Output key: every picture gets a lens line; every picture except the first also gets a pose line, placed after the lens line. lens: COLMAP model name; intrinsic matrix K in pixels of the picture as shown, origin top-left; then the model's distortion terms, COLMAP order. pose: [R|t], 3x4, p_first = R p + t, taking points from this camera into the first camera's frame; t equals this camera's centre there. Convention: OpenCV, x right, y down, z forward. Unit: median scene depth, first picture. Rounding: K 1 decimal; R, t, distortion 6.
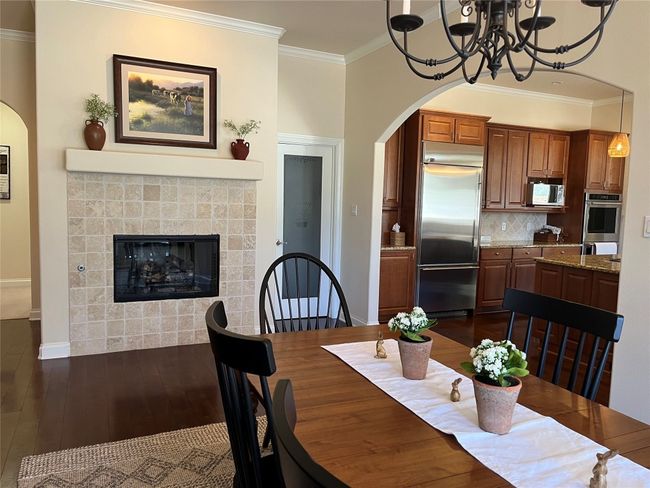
lens RADIAL K [[486.6, 0, 328.6], [0, 486.6, 246.0], [0, 0, 1]] dist [0.038615, -0.026253]
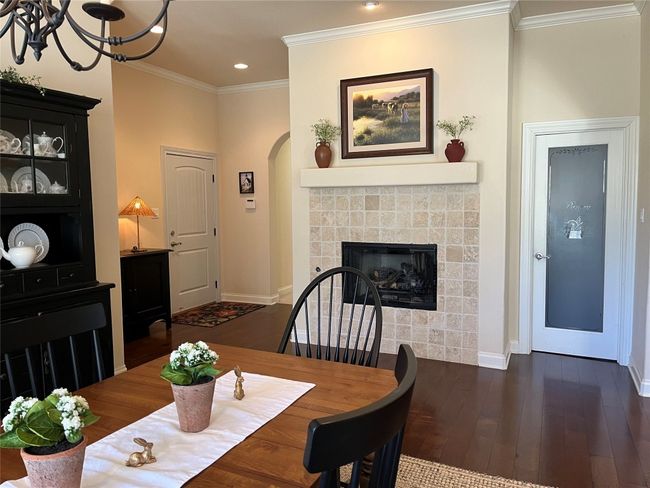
lens RADIAL K [[486.6, 0, 325.8], [0, 486.6, 241.9], [0, 0, 1]] dist [0.038615, -0.026253]
pose [[0.650523, 0.026673, -0.759018, 0.362728], [-0.042592, 0.999092, -0.001394, -0.018747], [0.758291, 0.033235, 0.651068, 0.244281]]
